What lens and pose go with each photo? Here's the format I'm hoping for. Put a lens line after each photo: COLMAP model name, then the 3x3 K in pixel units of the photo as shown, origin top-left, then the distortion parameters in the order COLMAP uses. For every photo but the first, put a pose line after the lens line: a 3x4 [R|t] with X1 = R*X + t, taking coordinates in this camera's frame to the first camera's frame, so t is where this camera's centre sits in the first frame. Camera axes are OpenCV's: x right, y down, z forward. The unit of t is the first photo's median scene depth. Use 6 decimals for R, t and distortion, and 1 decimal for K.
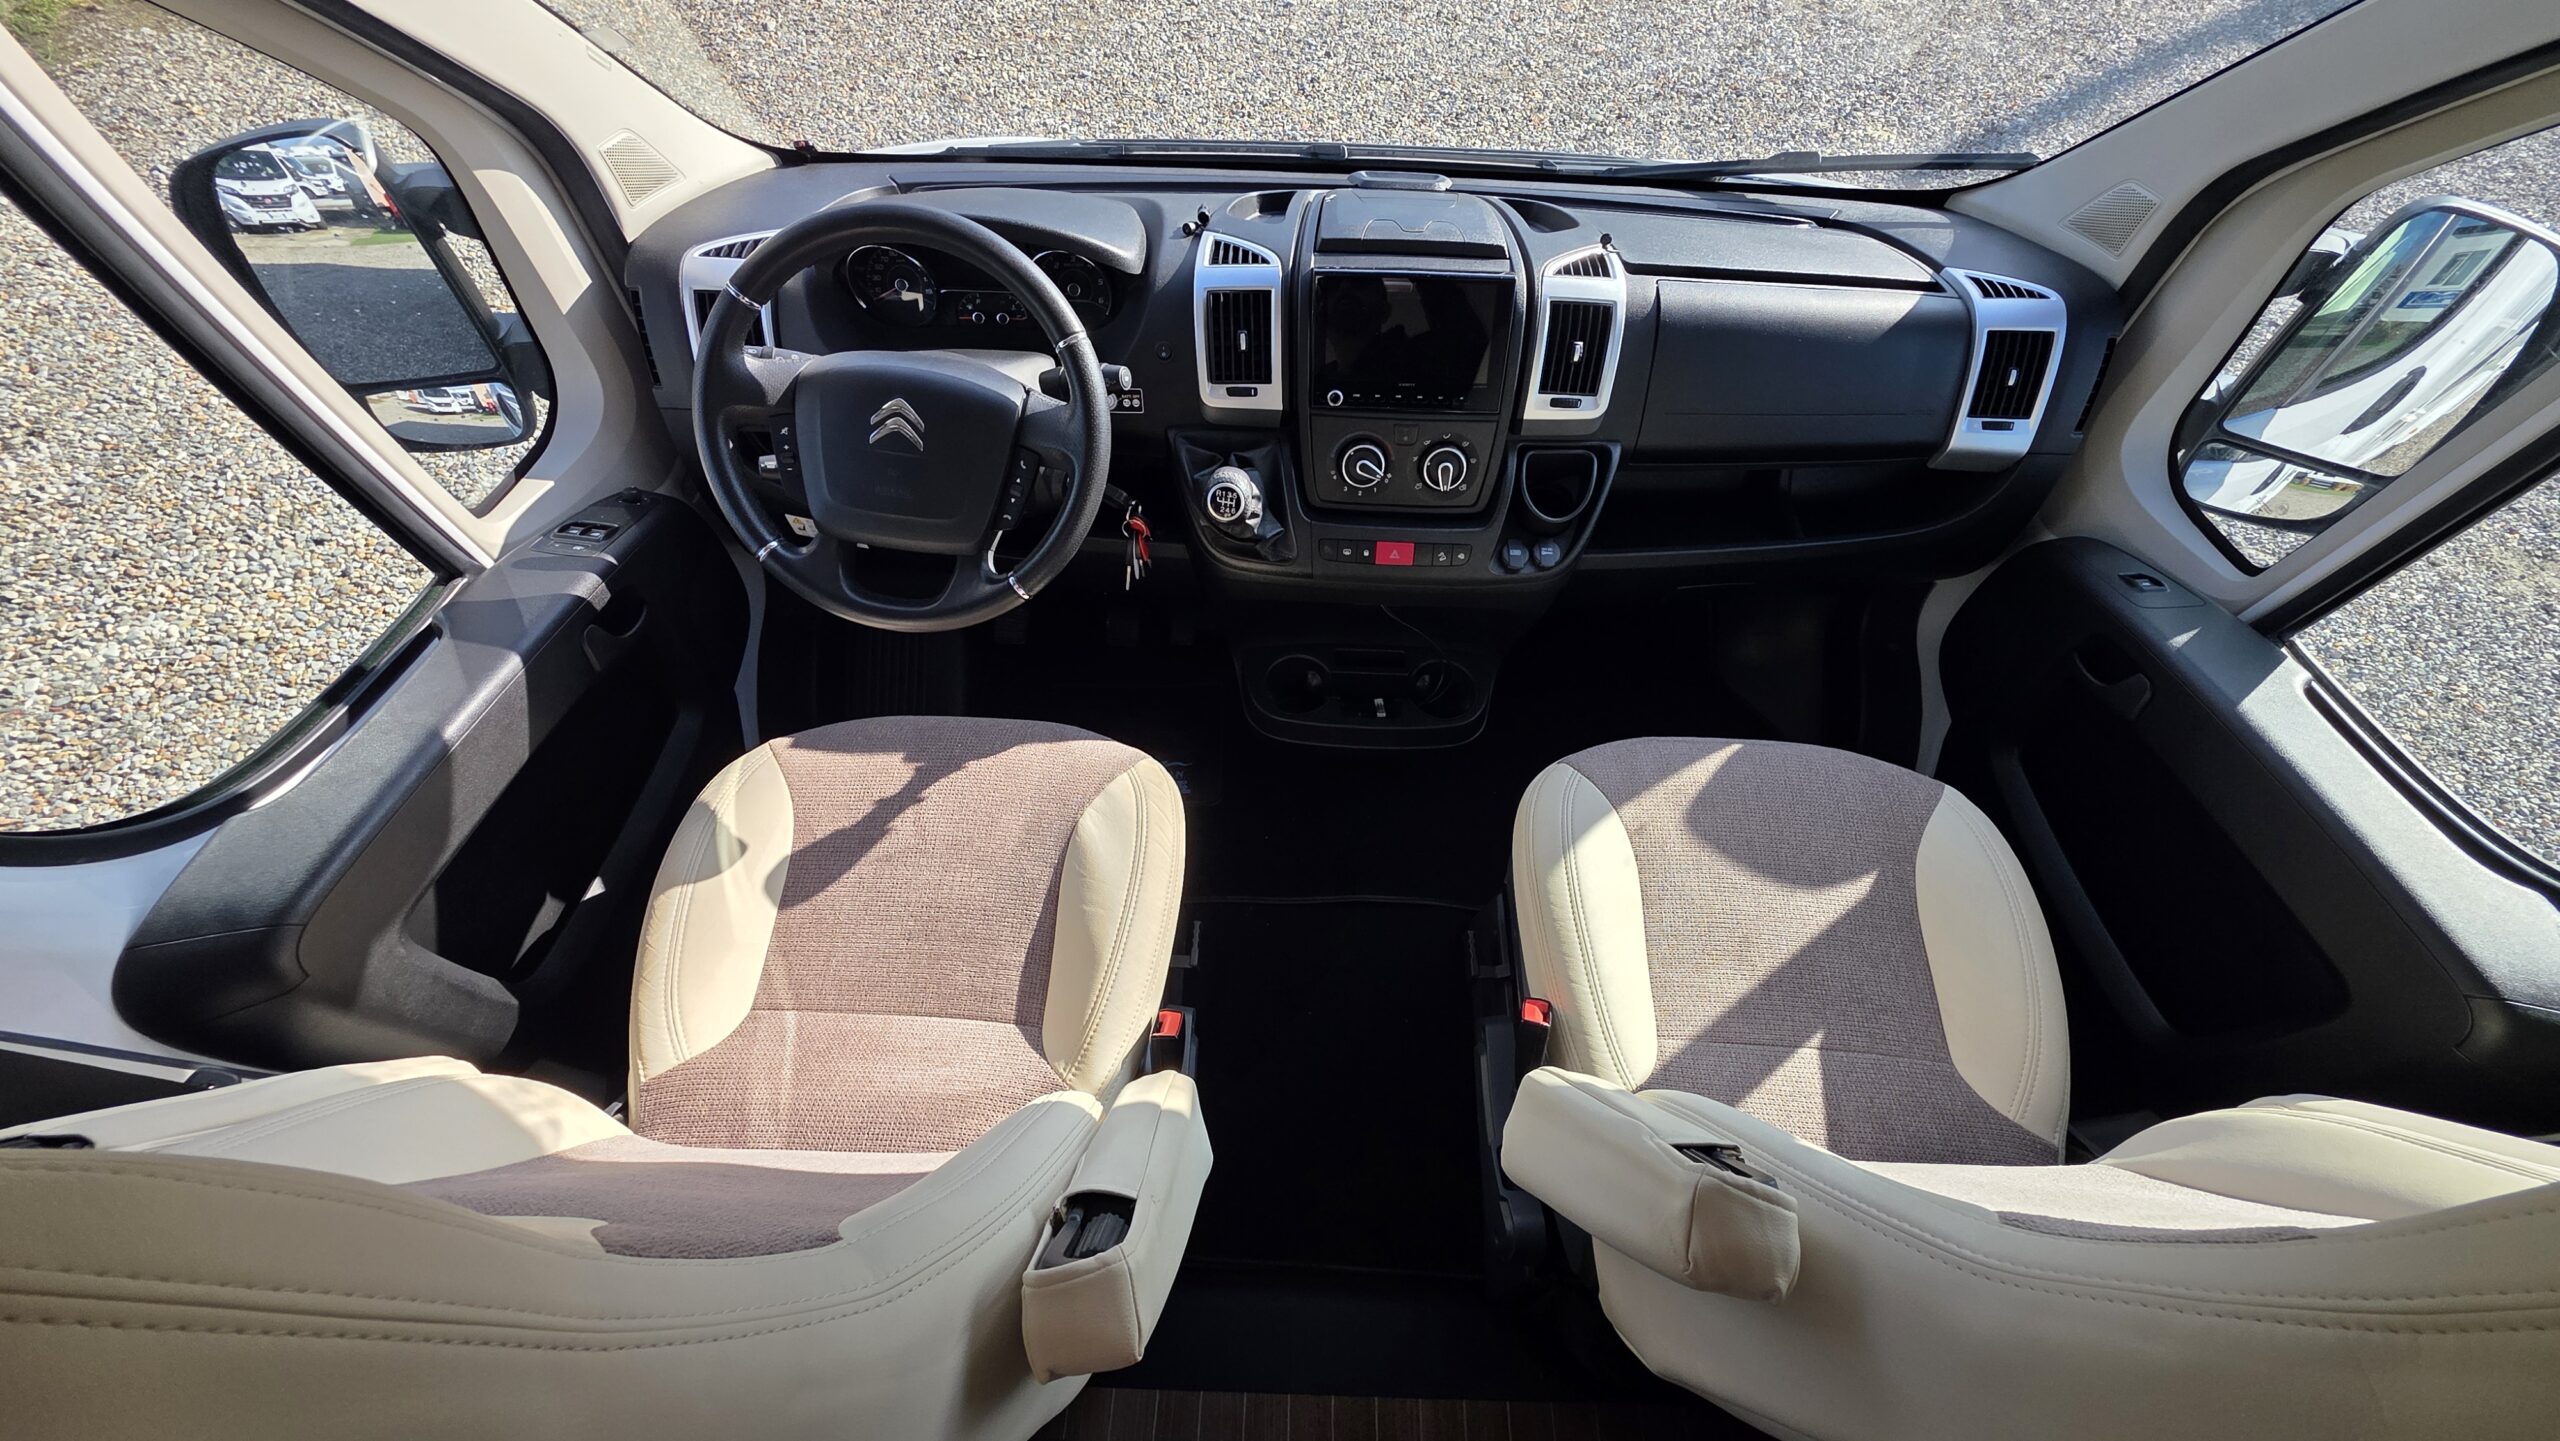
lens RADIAL K [[1018.7, 0, 1284.3], [0, 1018.7, 733.3], [0, 0, 1]] dist [0.004208, -0.000875]
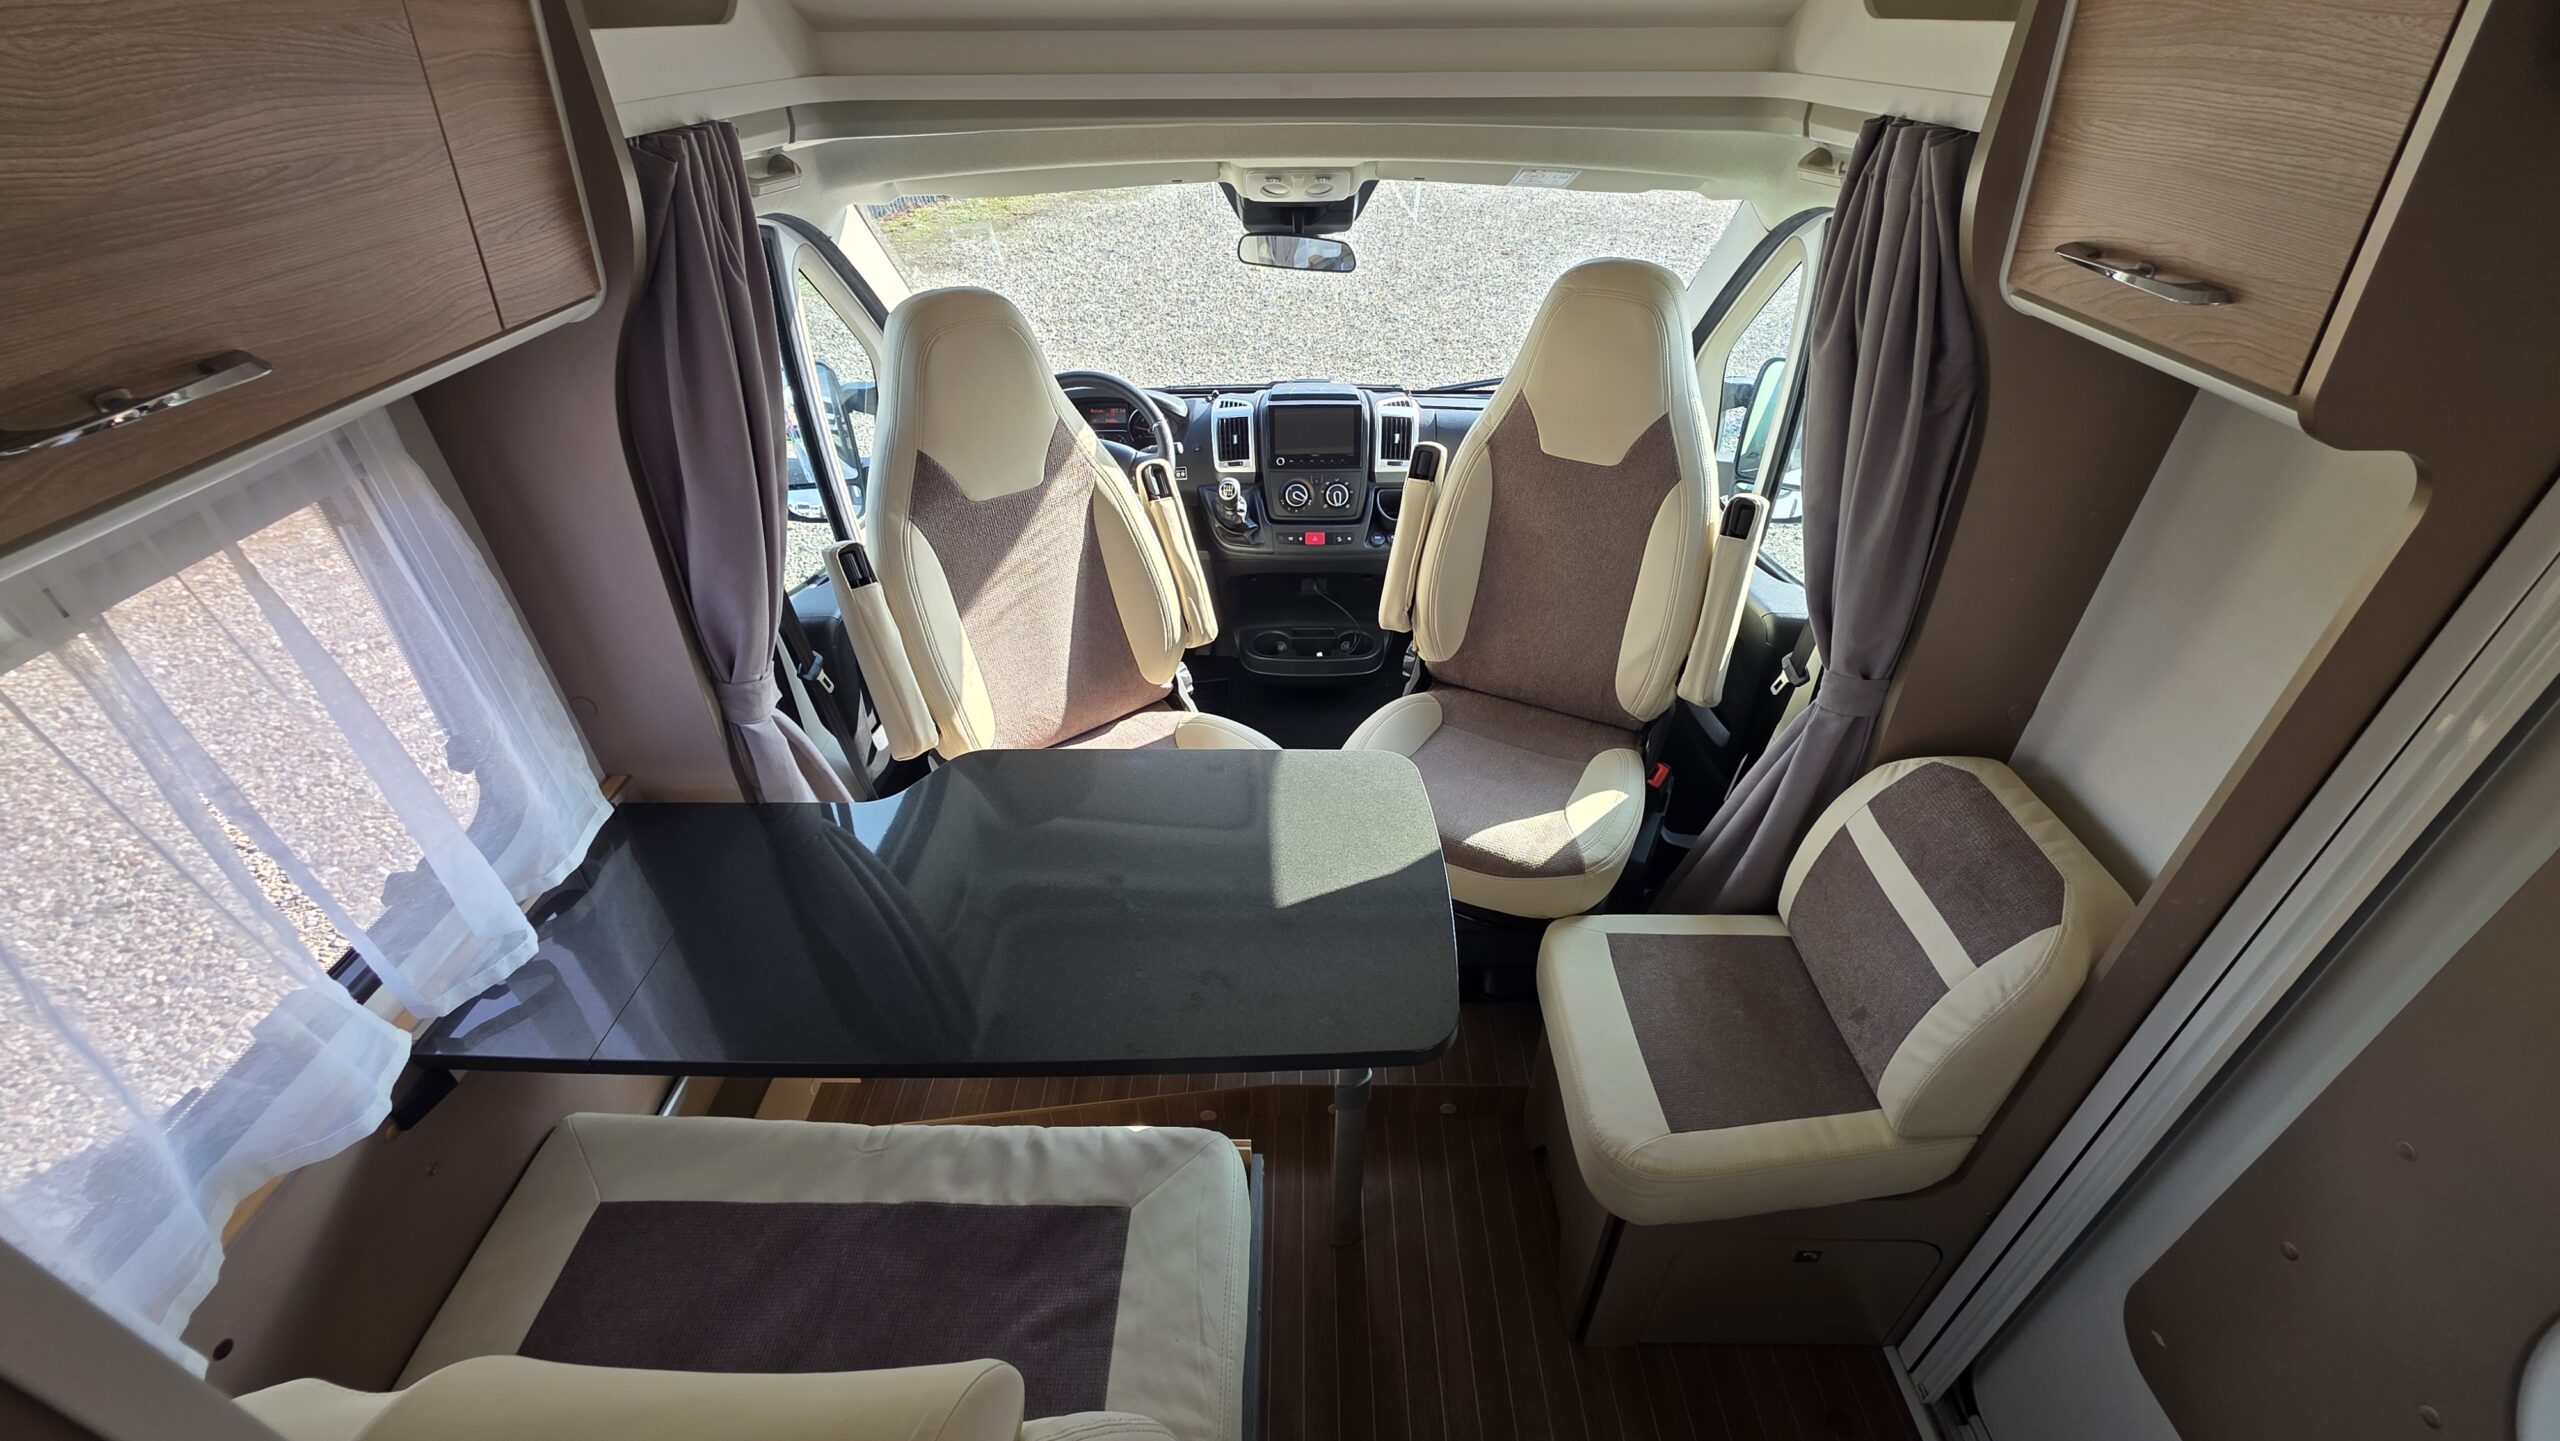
lens RADIAL K [[1018.7, 0, 1284.0], [0, 1018.7, 721.5], [0, 0, 1]] dist [0.004208, -0.000875]
pose [[0.999428, -0.033737, -0.002530, 0.043431], [0.031174, 0.947393, -0.318551, 0.805580], [0.013144, 0.318290, 0.947902, -0.768539]]
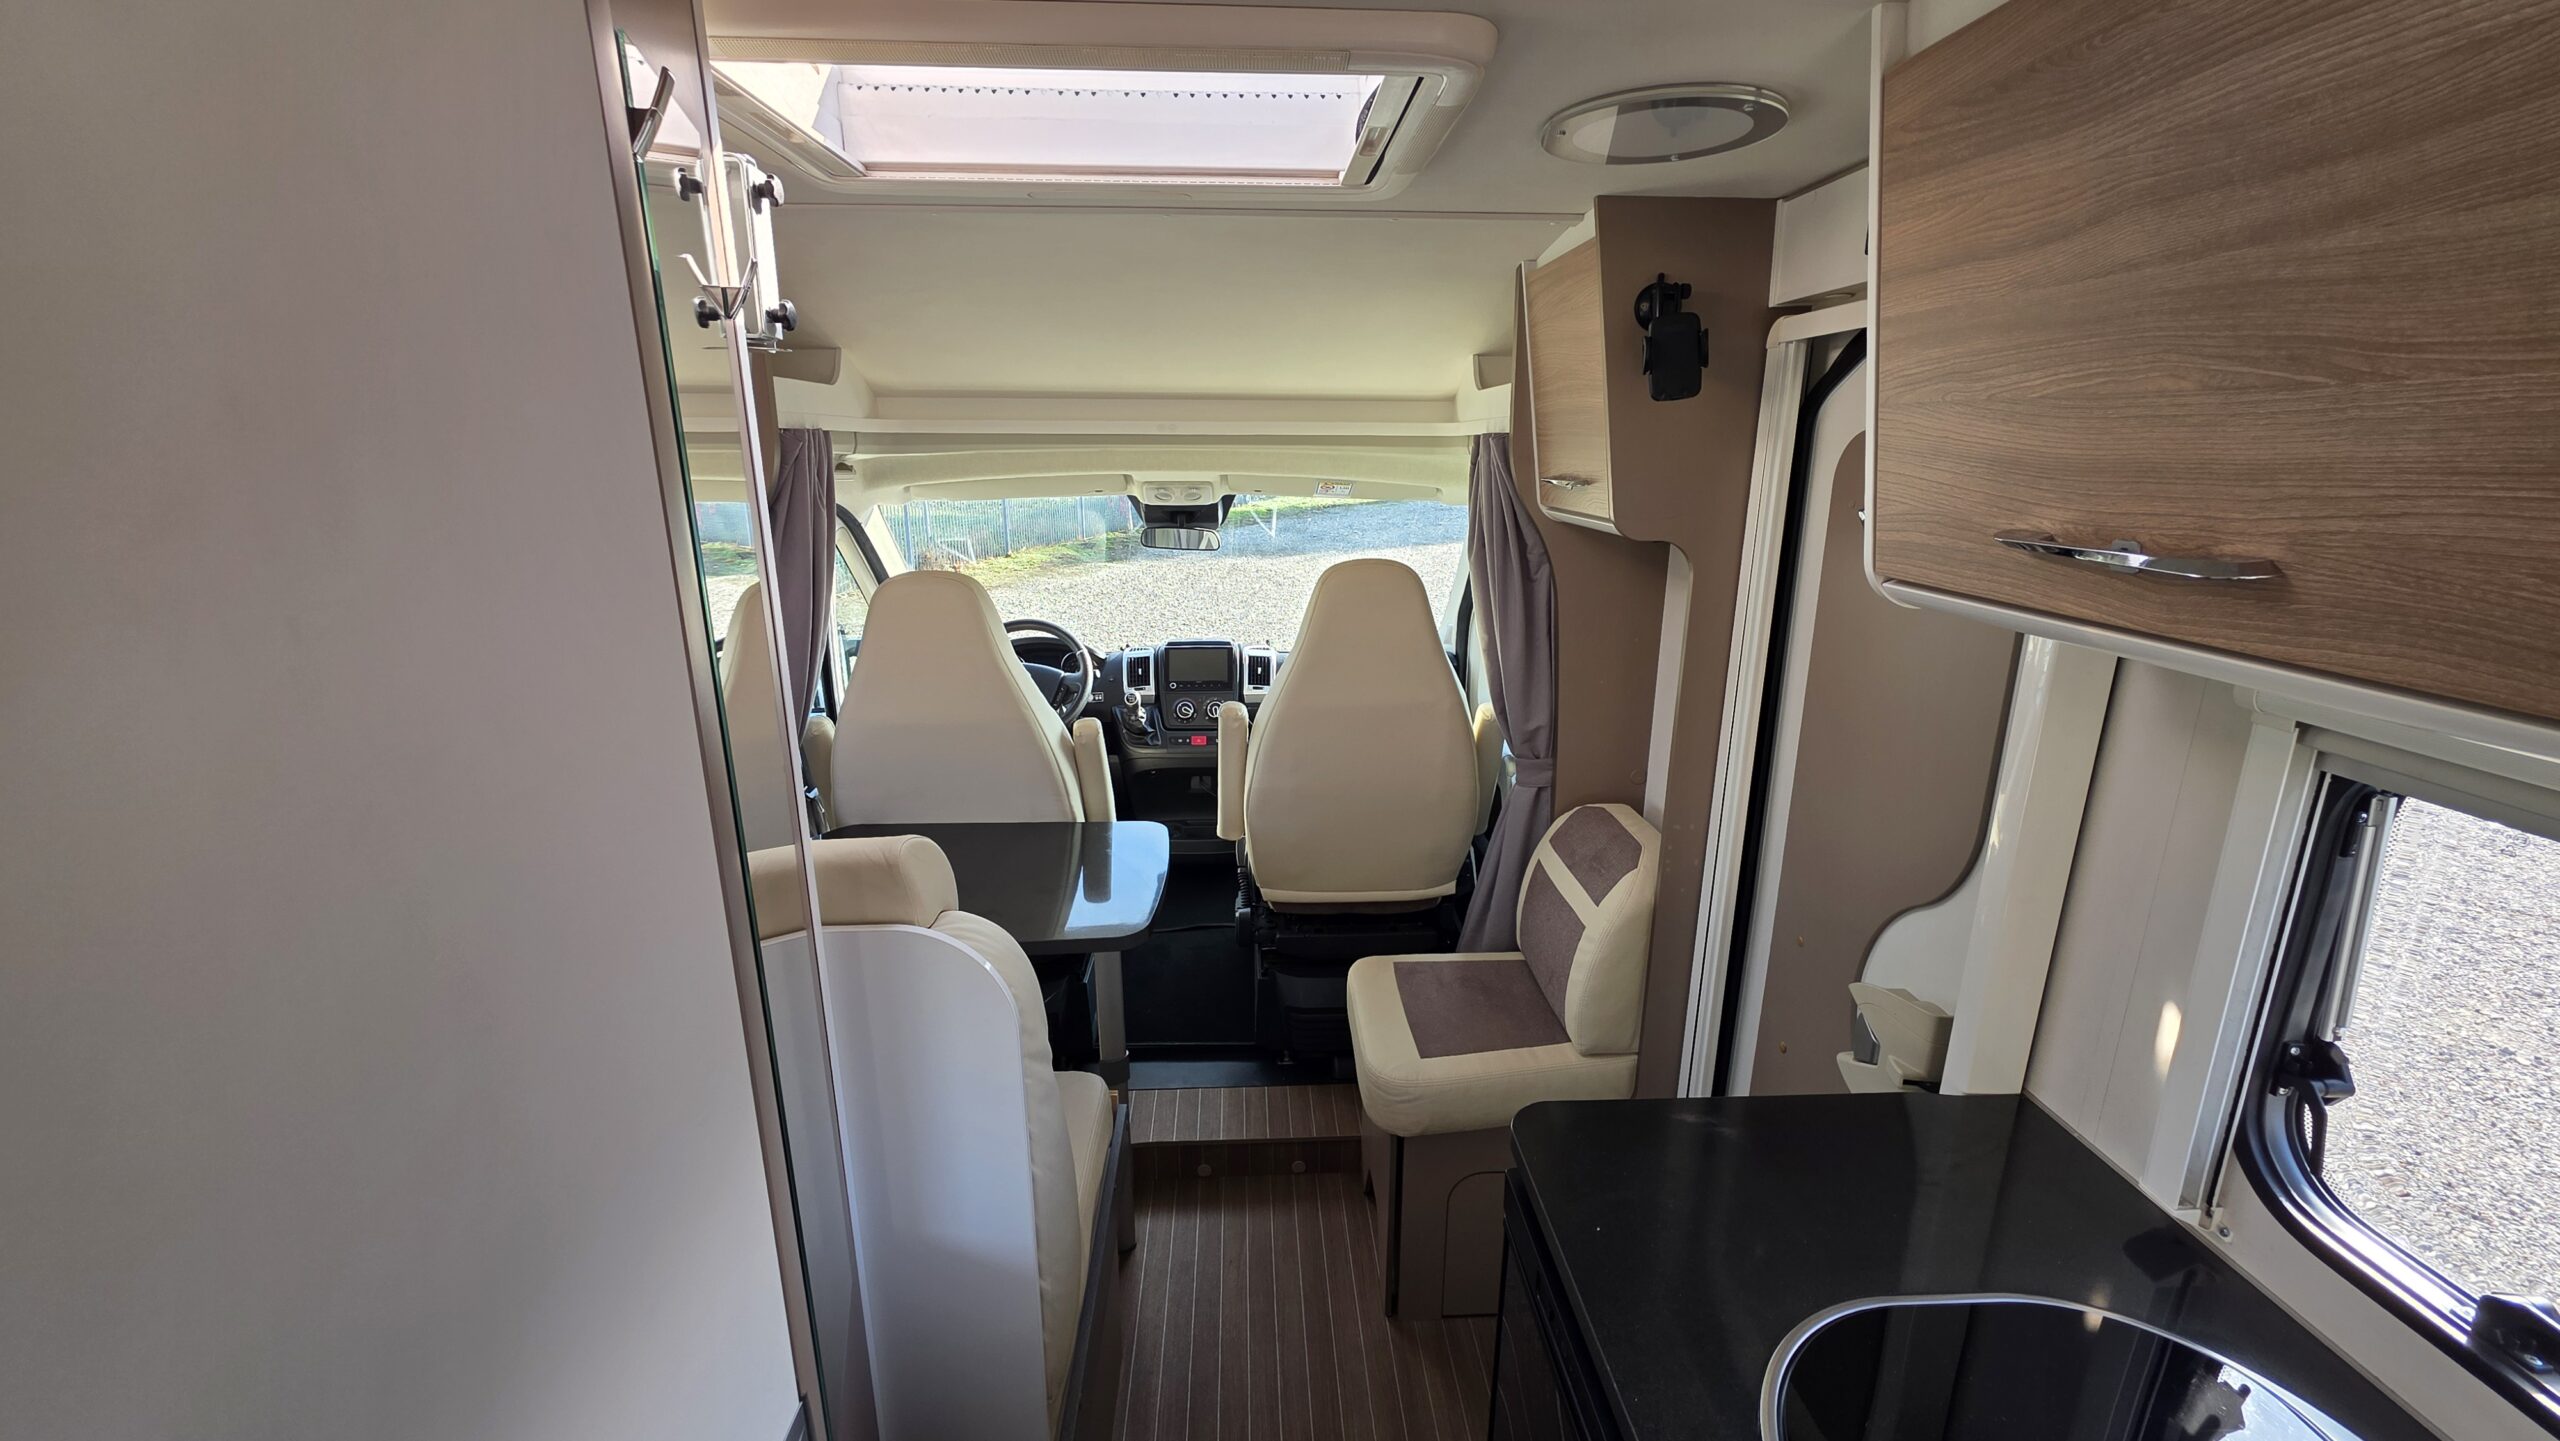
lens RADIAL K [[1018.7, 0, 1280.7], [0, 1018.7, 721.4], [0, 0, 1]] dist [0.004208, -0.000875]
pose [[0.997411, -0.036459, 0.061978, 0.163172], [0.067179, 0.779837, -0.622368, 1.460717], [-0.025642, 0.624920, 0.780267, -1.090968]]
